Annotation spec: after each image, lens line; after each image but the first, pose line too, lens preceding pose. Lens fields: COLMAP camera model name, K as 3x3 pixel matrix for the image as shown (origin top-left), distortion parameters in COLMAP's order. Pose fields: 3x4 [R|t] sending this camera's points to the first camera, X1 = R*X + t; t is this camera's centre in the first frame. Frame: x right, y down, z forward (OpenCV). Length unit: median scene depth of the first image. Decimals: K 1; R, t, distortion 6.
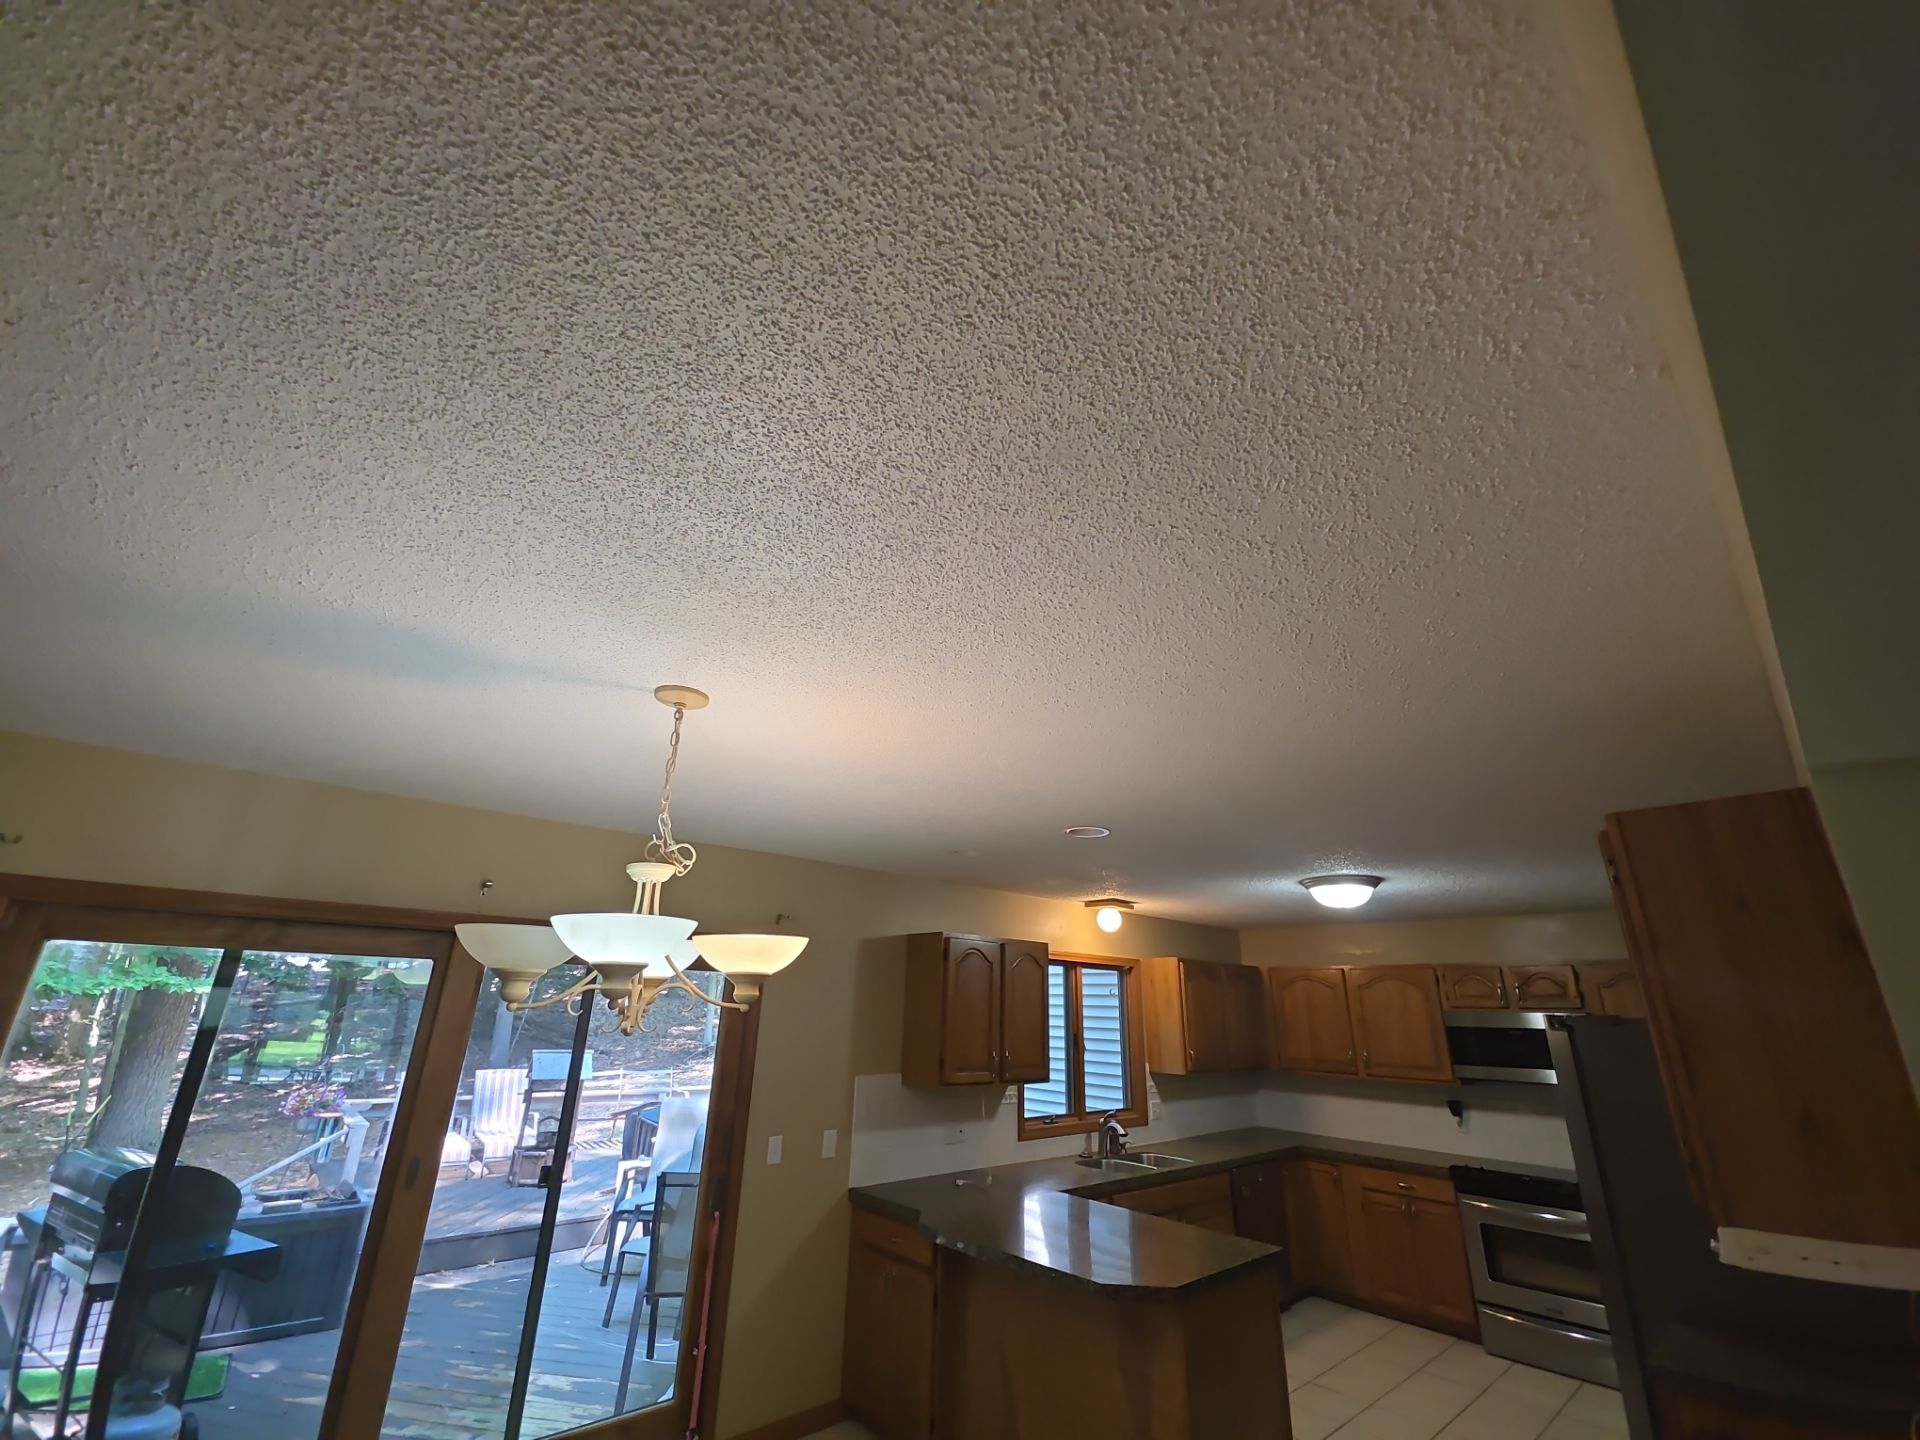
lens RADIAL K [[778.8, 0, 960.0], [0, 778.8, 720.0], [0, 0, 1]] dist [0.004156, 0.000226]
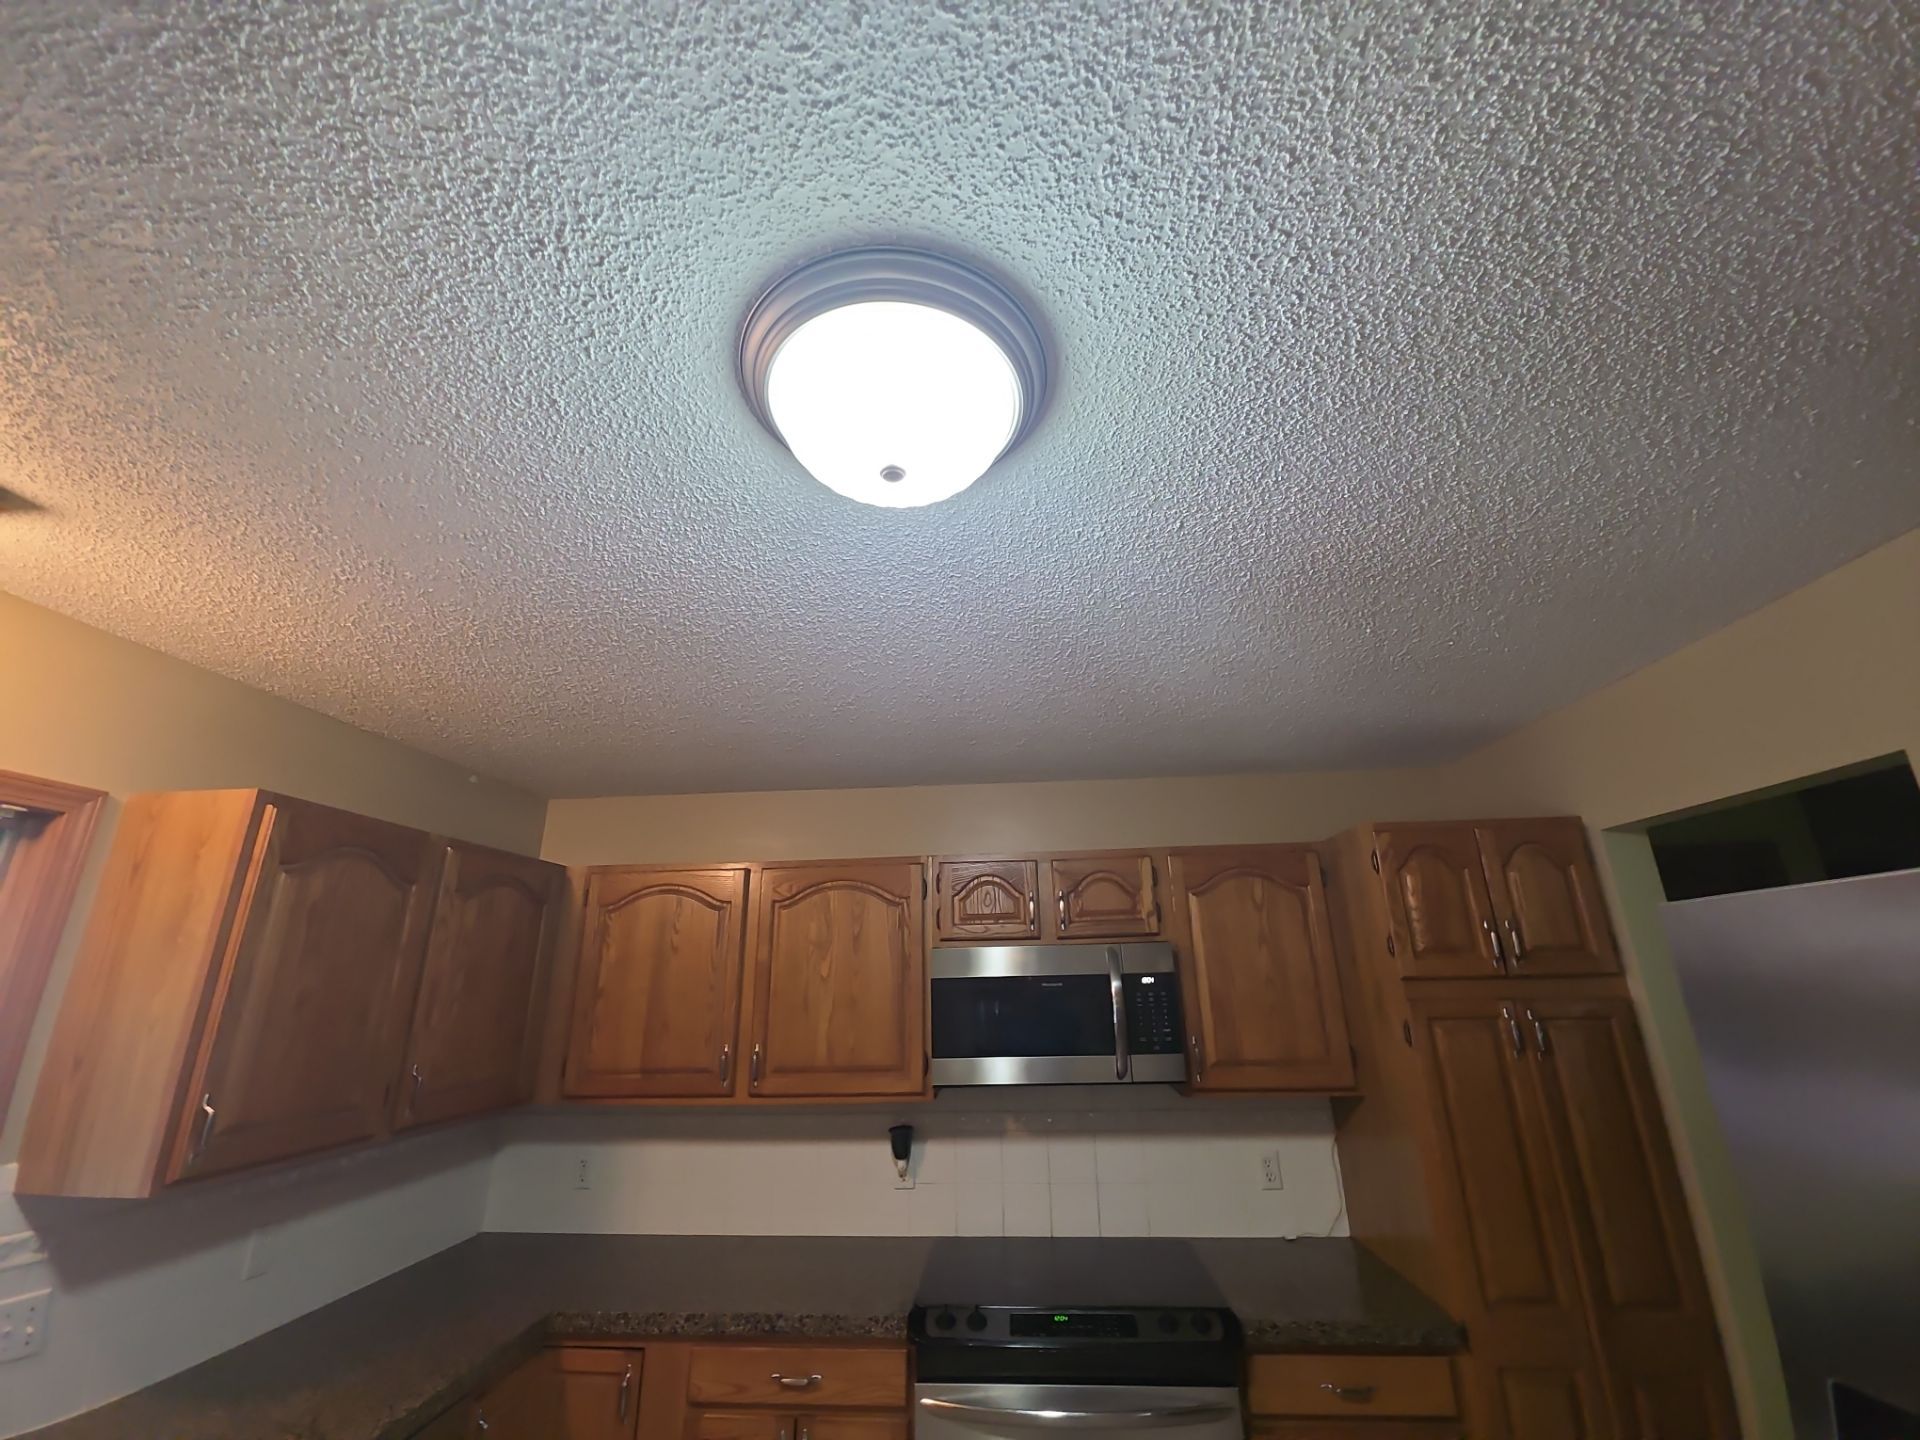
lens RADIAL K [[756.7, 0, 955.0], [0, 756.7, 722.1], [0, 0, 1]] dist [0.006305, -0.006828]
pose [[0.734073, 0.181114, 0.654473, 0.316754], [-0.200287, 0.978648, -0.046176, 0.269677], [-0.648862, -0.097186, 0.754674, 0.688184]]
